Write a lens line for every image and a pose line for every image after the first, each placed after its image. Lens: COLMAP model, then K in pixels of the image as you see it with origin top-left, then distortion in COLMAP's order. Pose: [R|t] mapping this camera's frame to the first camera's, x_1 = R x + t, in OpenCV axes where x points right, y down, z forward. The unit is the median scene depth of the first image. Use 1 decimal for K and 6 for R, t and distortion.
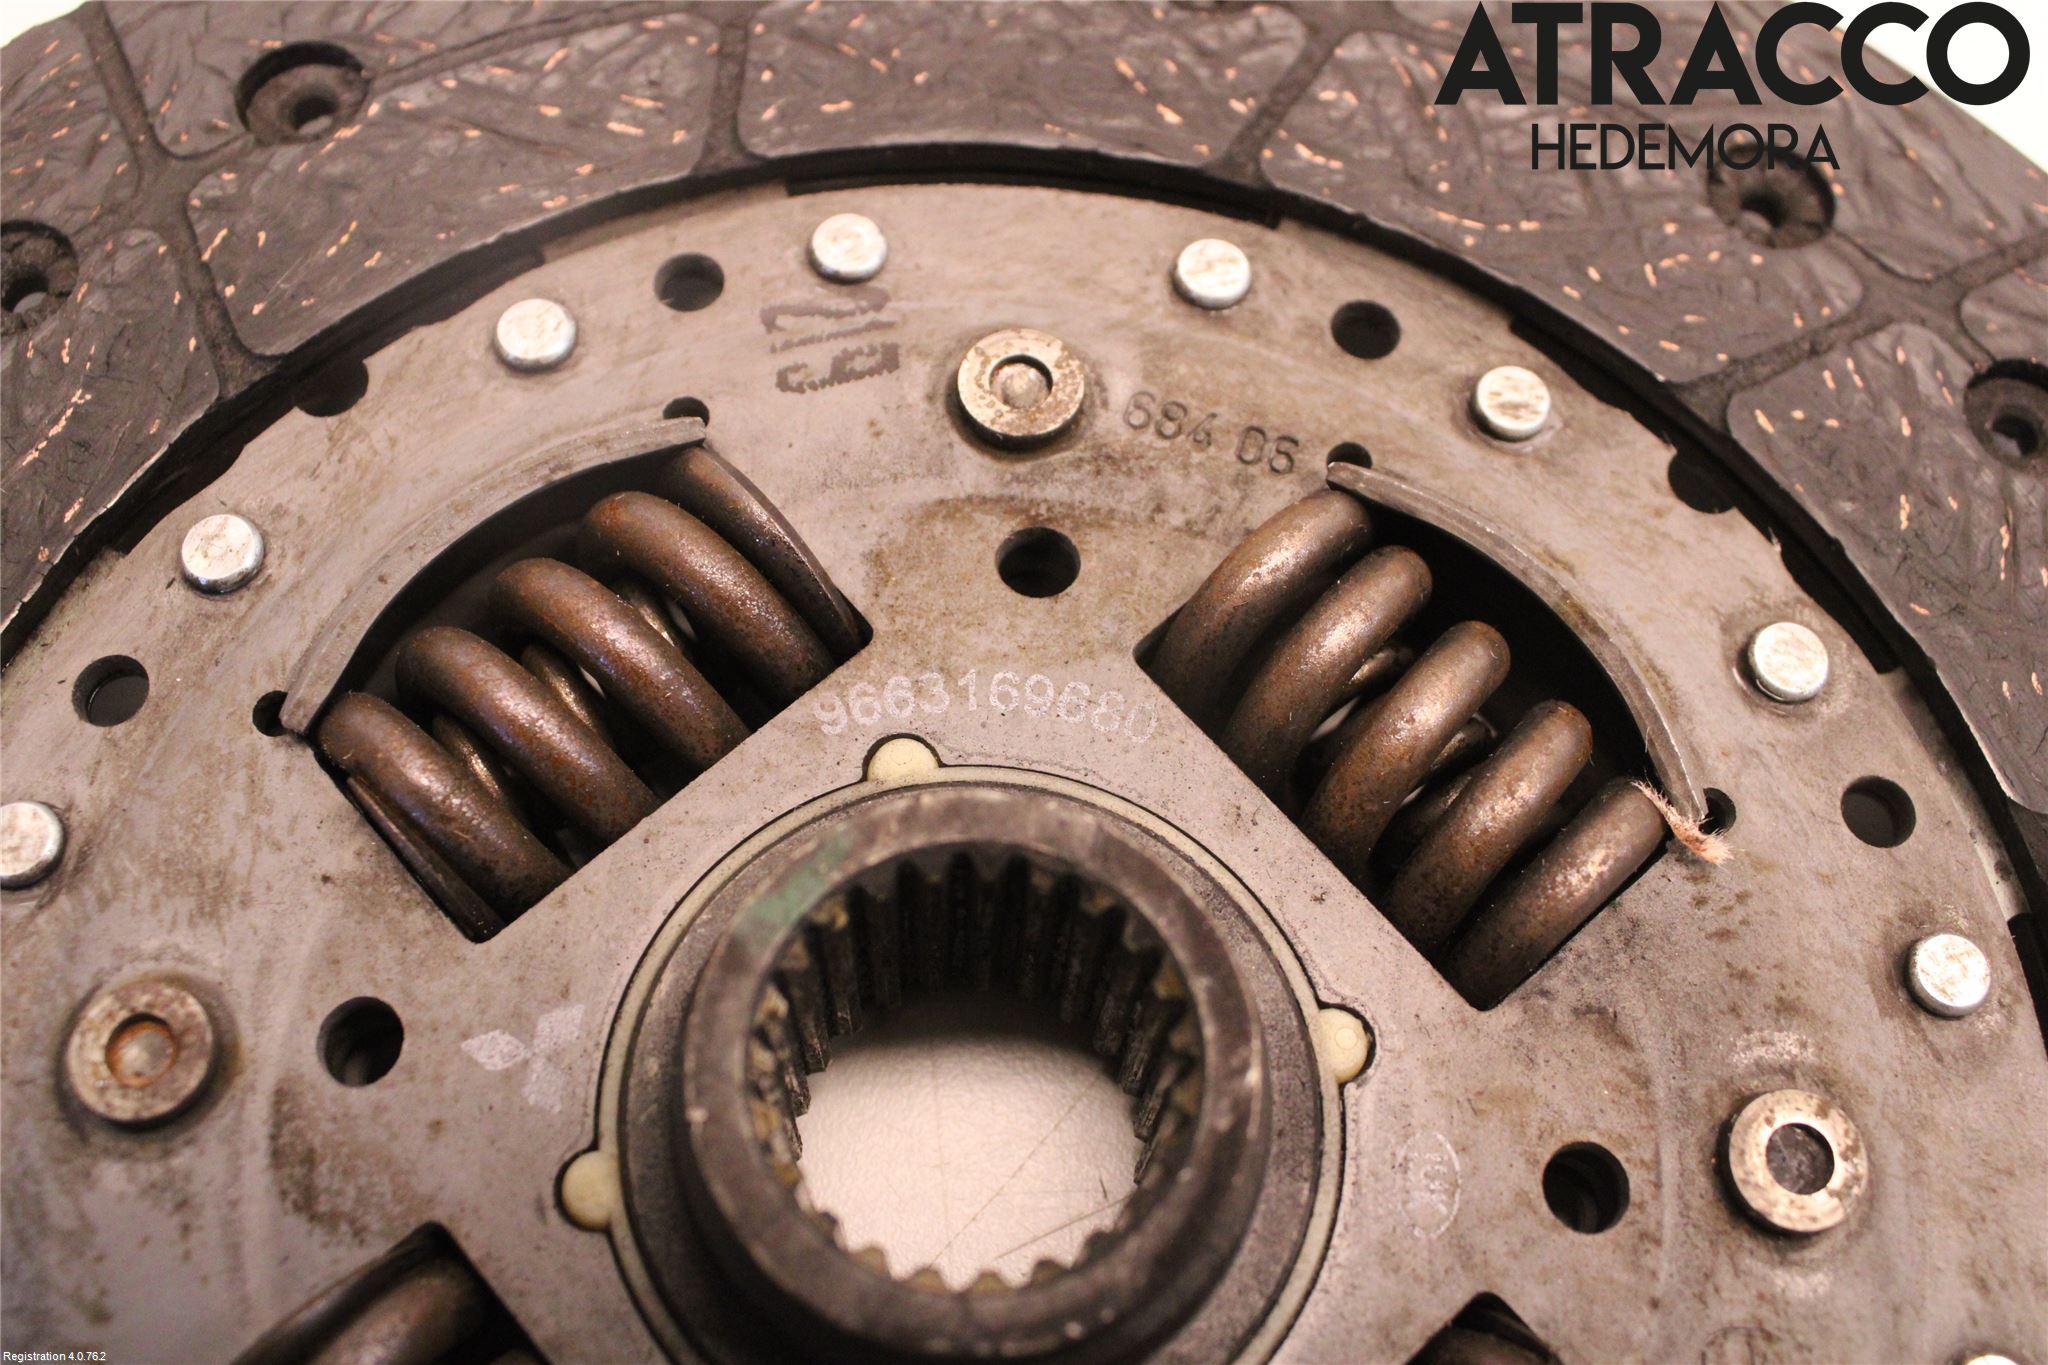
lens RADIAL K [[2217.2, 0, 1024.0], [0, 2217.2, 682.5], [0, 0, 1]] dist [-0.181351, 0.181236]
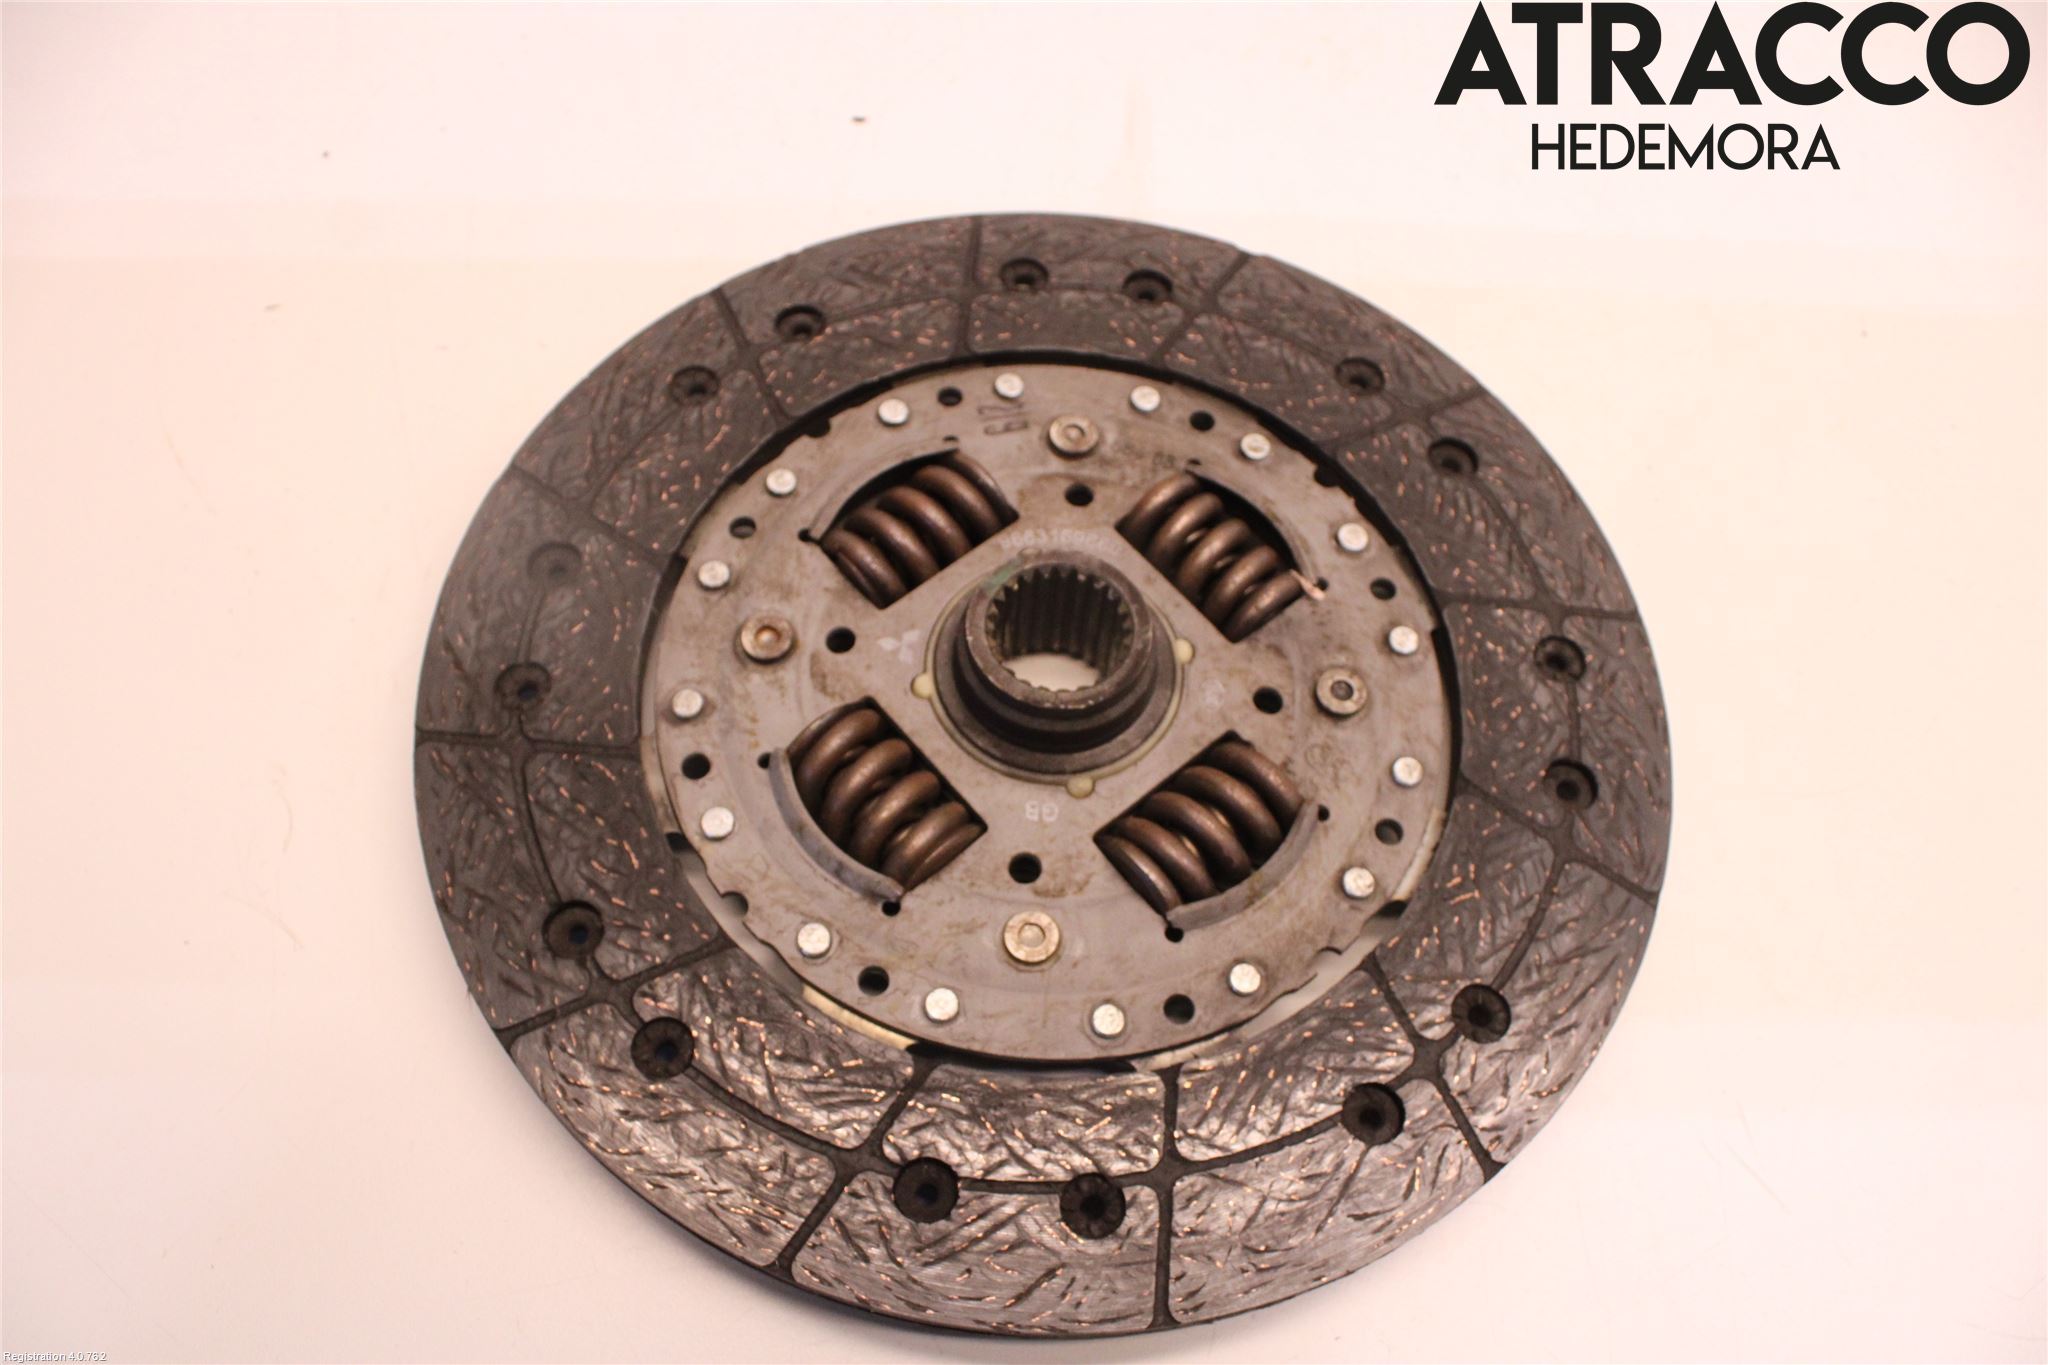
lens RADIAL K [[1708.0, 0, 1024.0], [0, 1708.0, 682.5], [0, 0, 1]] dist [-0.210214, 0.000193]
pose [[0.999679, 0.025146, -0.003043, -0.049435], [-0.025321, 0.995339, -0.093058, 0.372723], [0.000688, 0.093105, 0.995656, -1.080746]]
